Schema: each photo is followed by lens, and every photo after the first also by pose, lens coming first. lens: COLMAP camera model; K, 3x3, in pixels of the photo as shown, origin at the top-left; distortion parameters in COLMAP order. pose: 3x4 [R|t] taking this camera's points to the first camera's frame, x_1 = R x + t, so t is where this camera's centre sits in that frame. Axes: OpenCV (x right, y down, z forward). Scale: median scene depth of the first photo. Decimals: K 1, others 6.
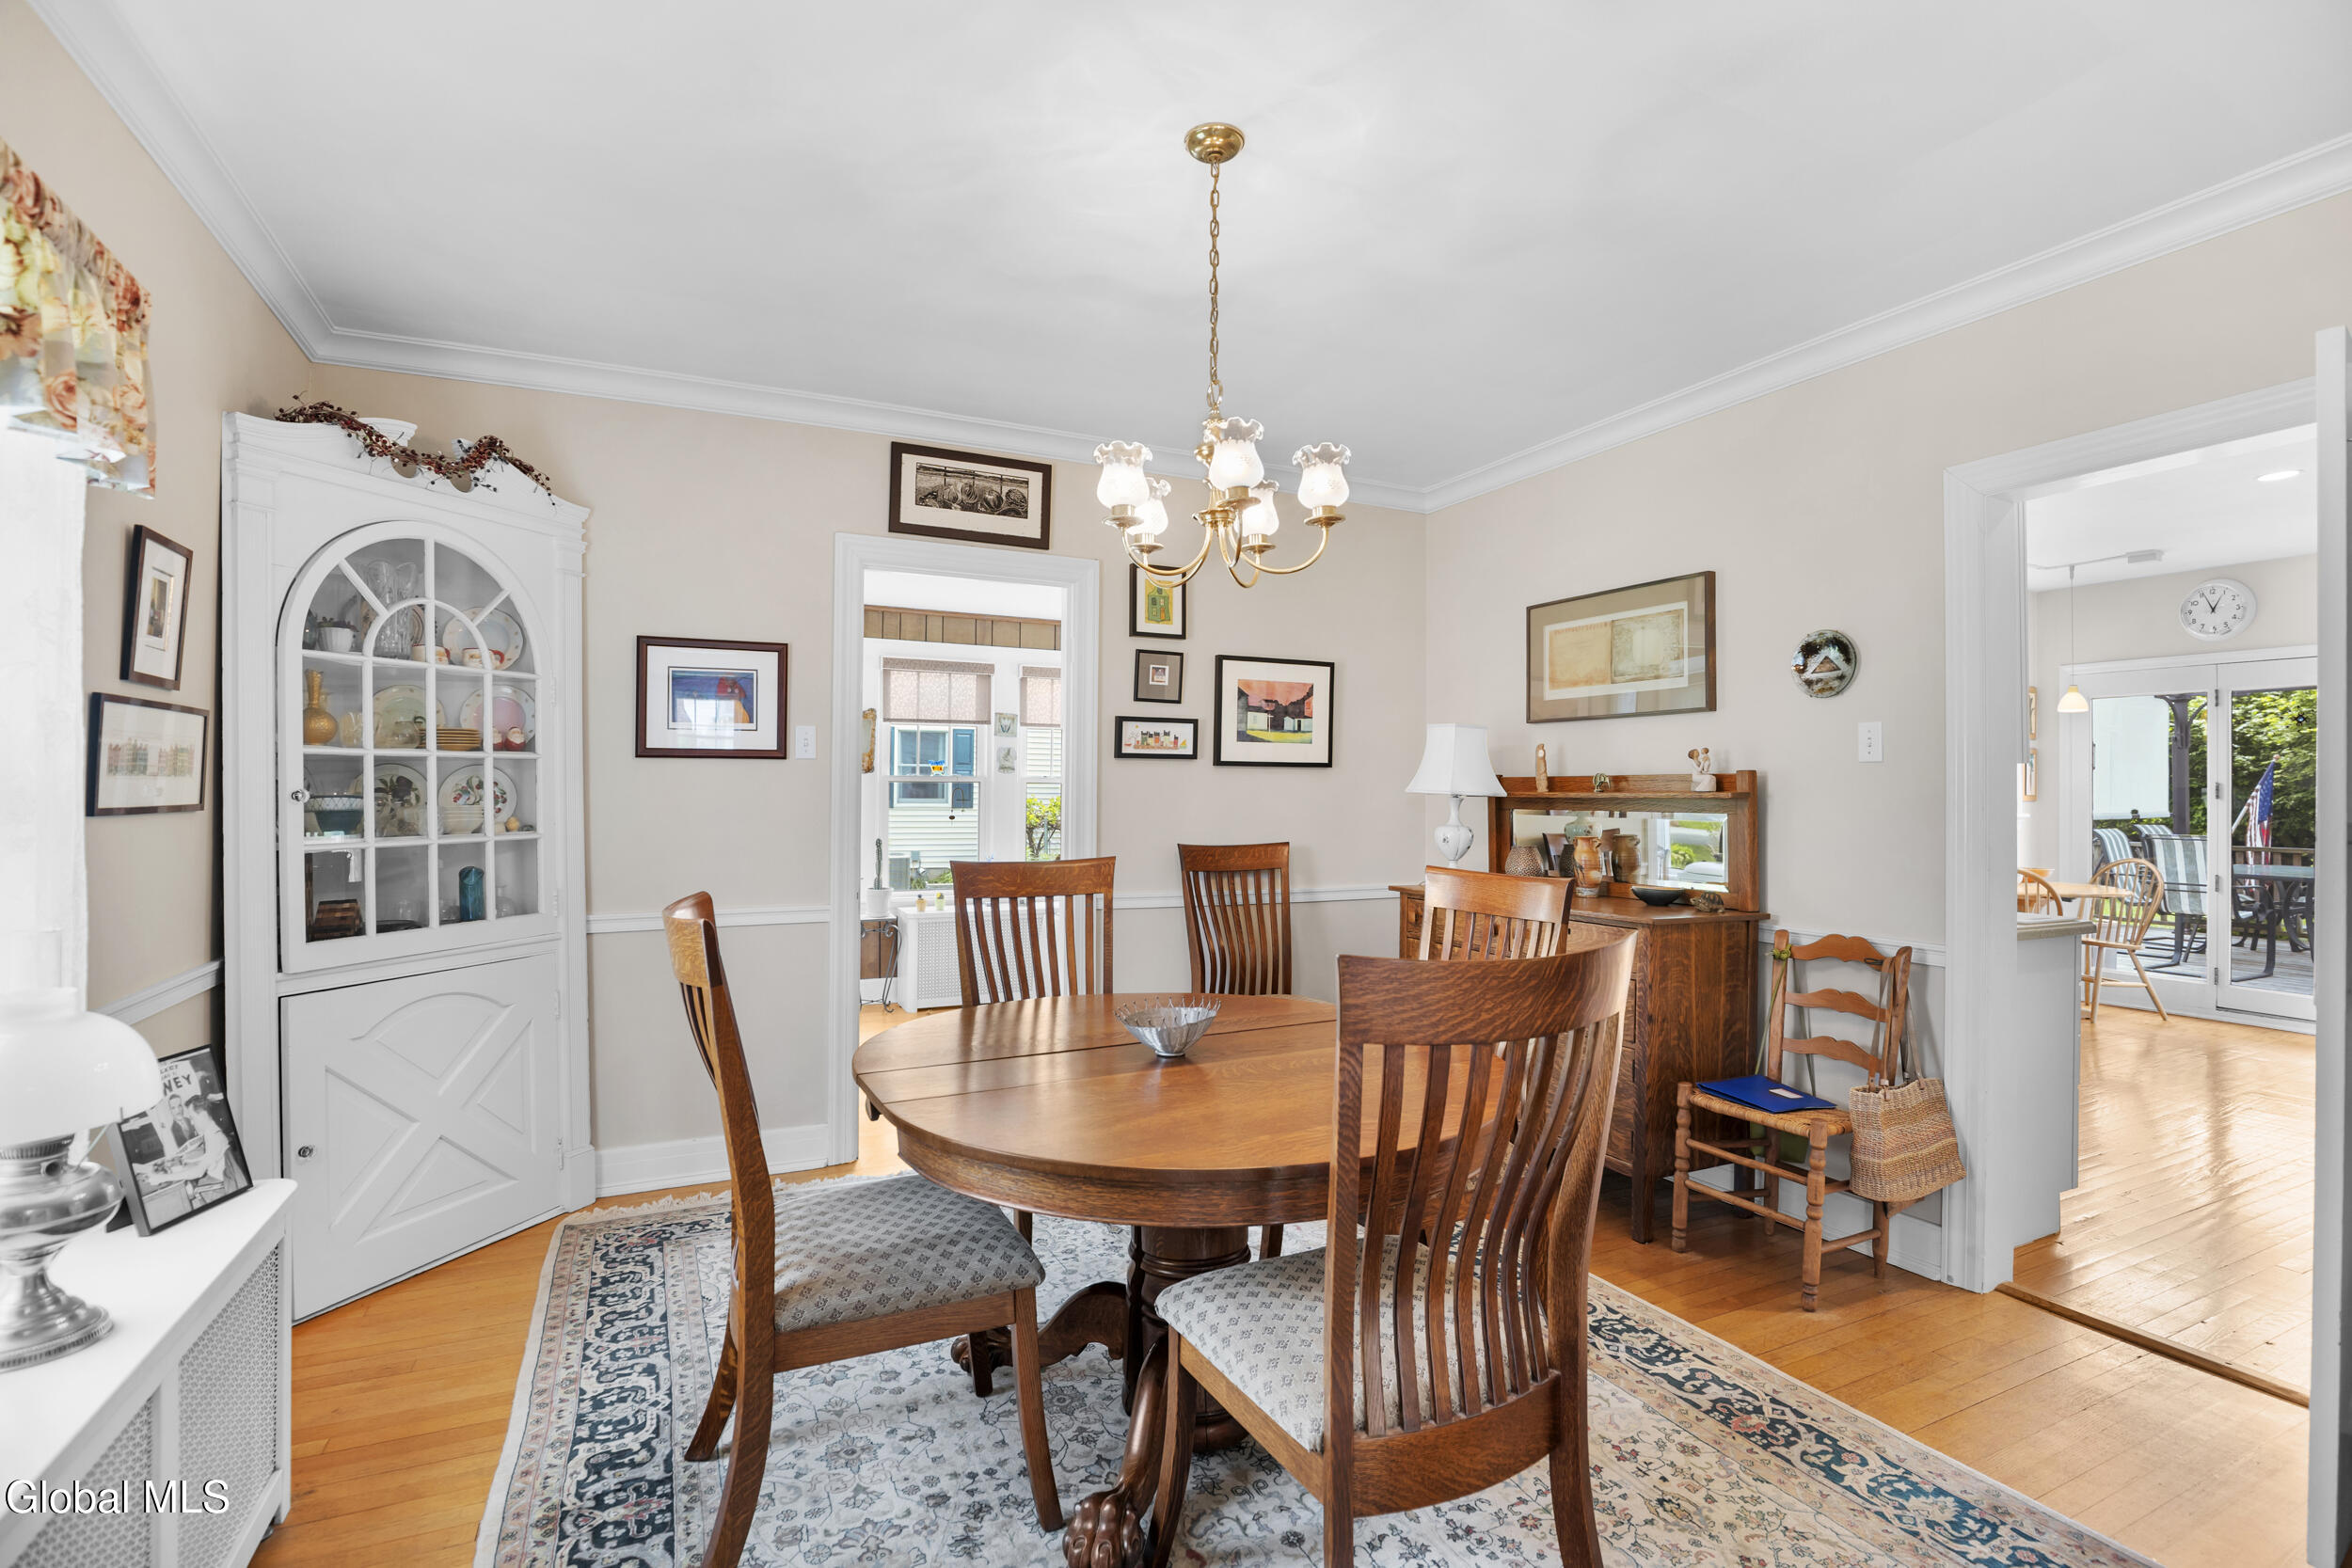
lens RADIAL K [[1096.0, 0, 1185.7], [0, 1096.0, 775.4], [0, 0, 1]] dist [-0.024930, -0.000166]
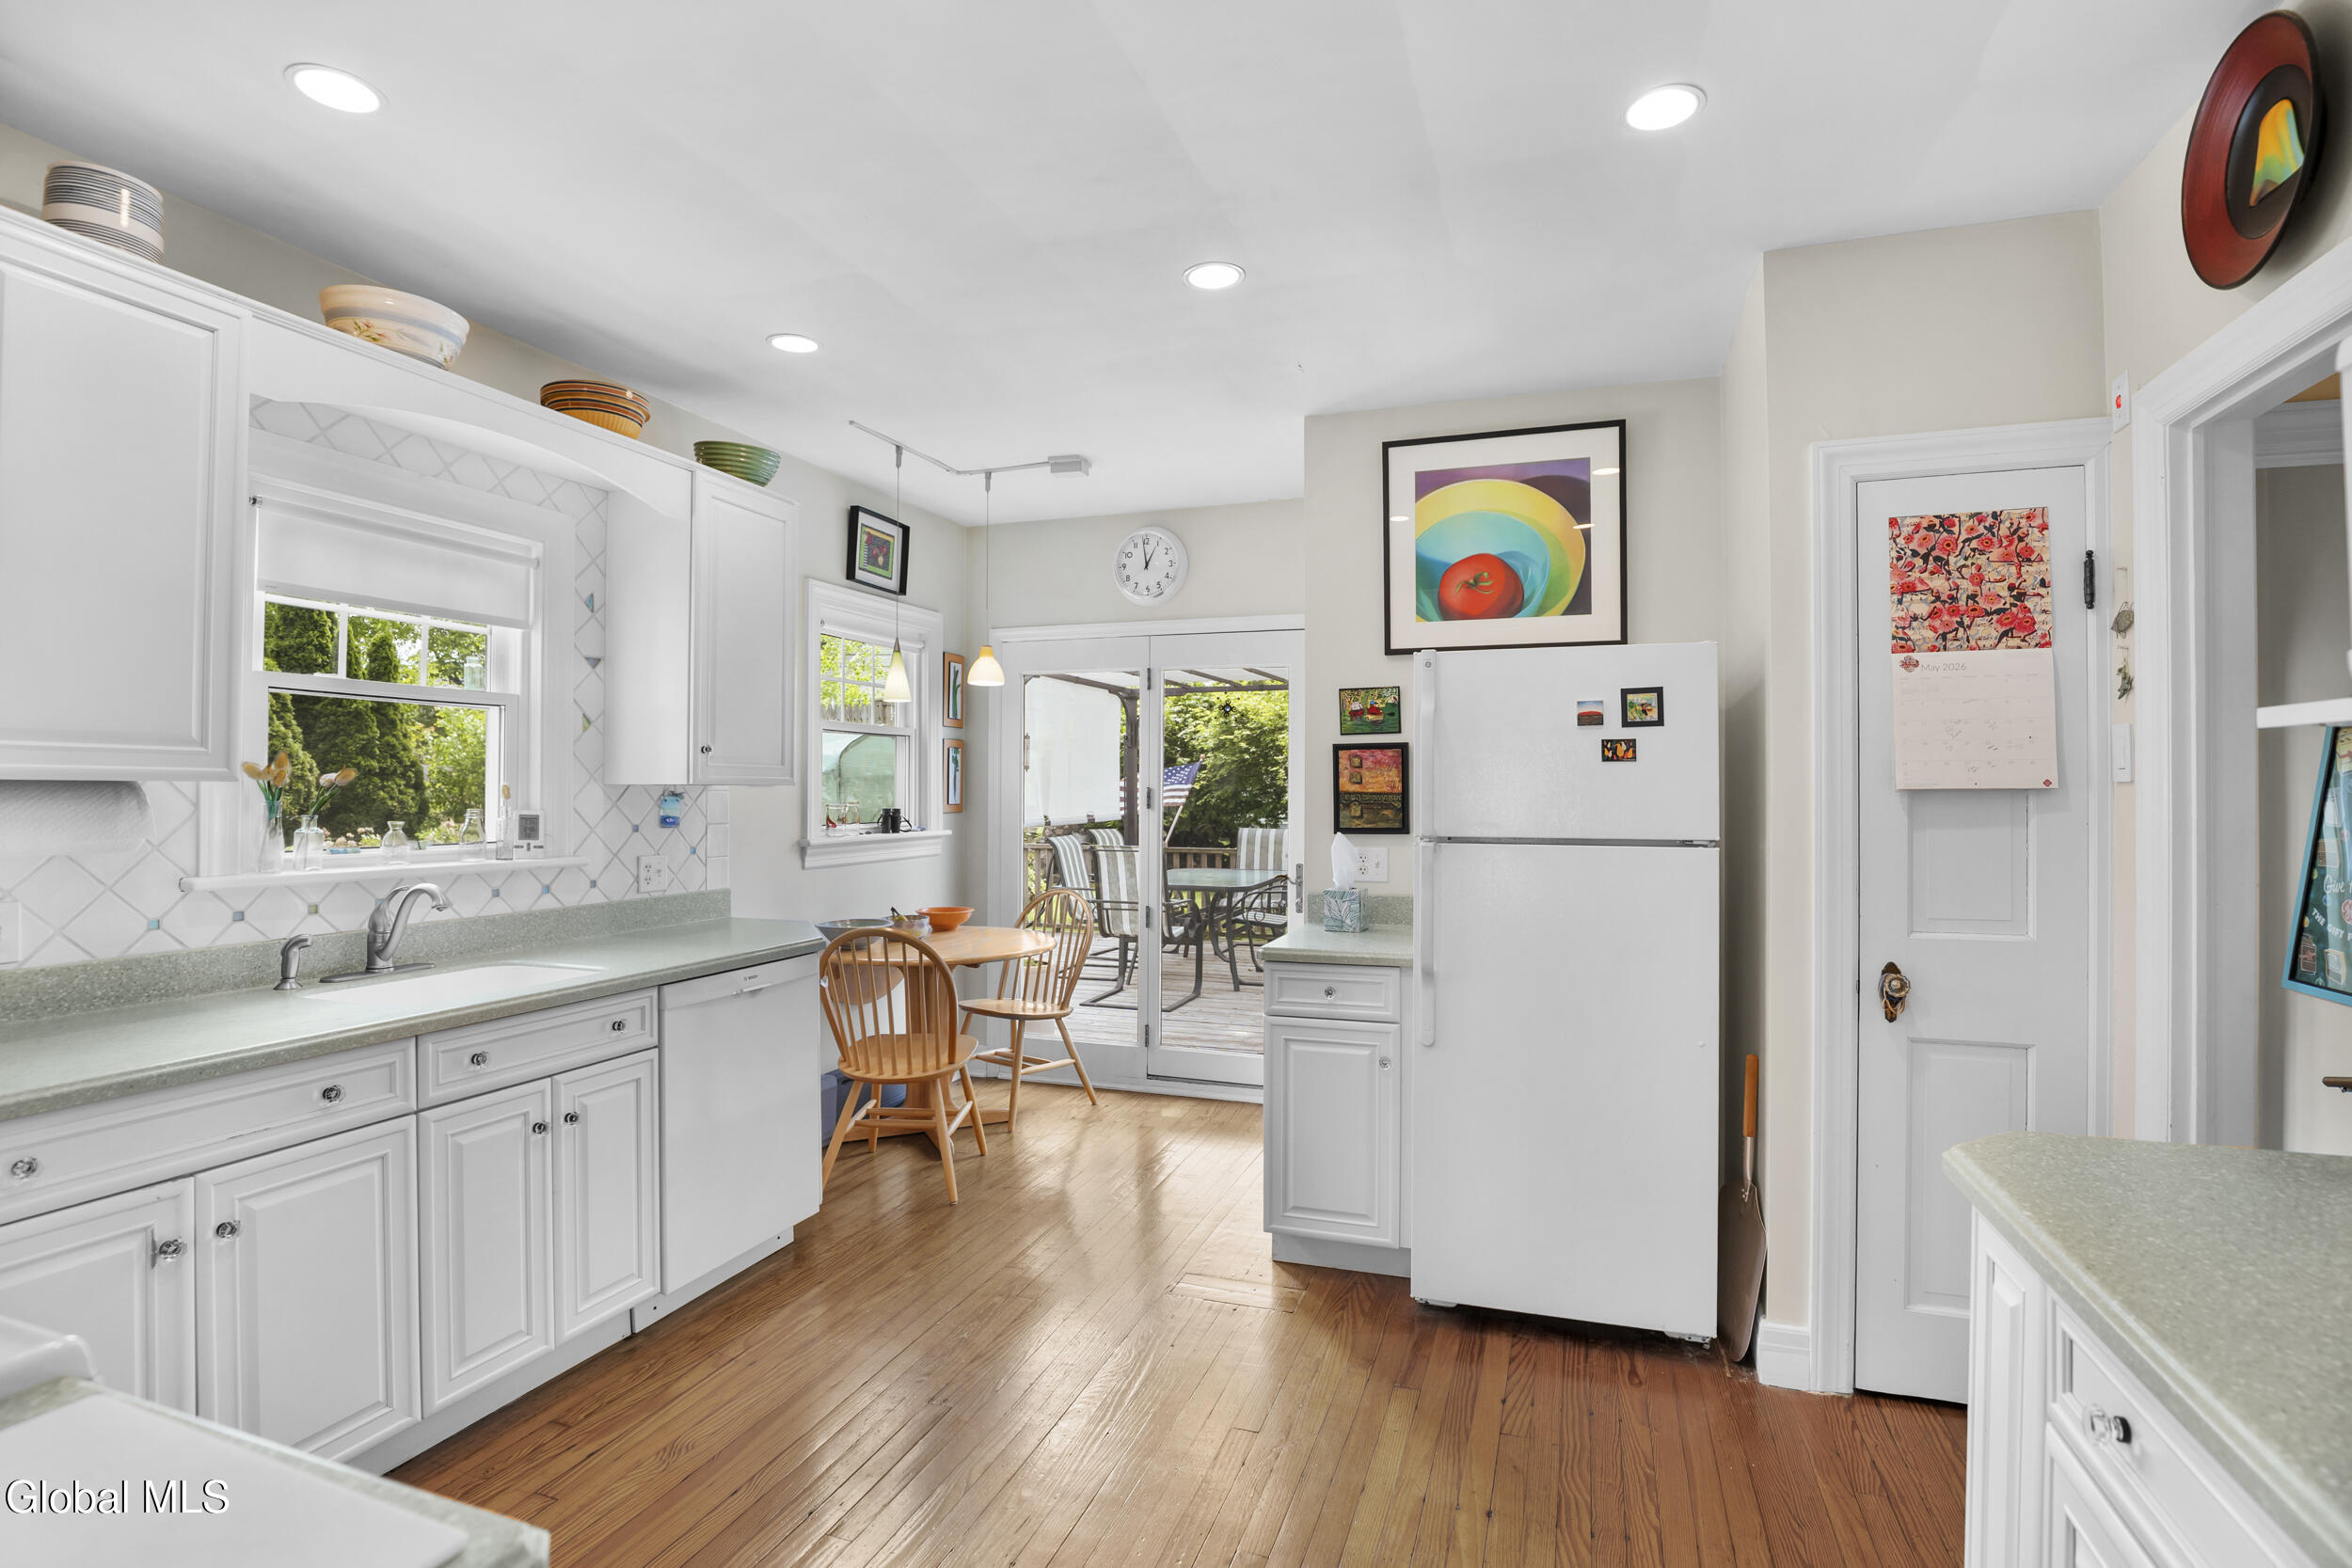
lens RADIAL K [[1096.0, 0, 1185.7], [0, 1096.0, 775.4], [0, 0, 1]] dist [-0.024930, -0.000166]
pose [[0.710533, 0.004595, 0.703649, 0.334032], [-0.007917, 0.999968, 0.001465, -0.003497], [-0.703619, -0.006612, 0.710546, 0.328433]]
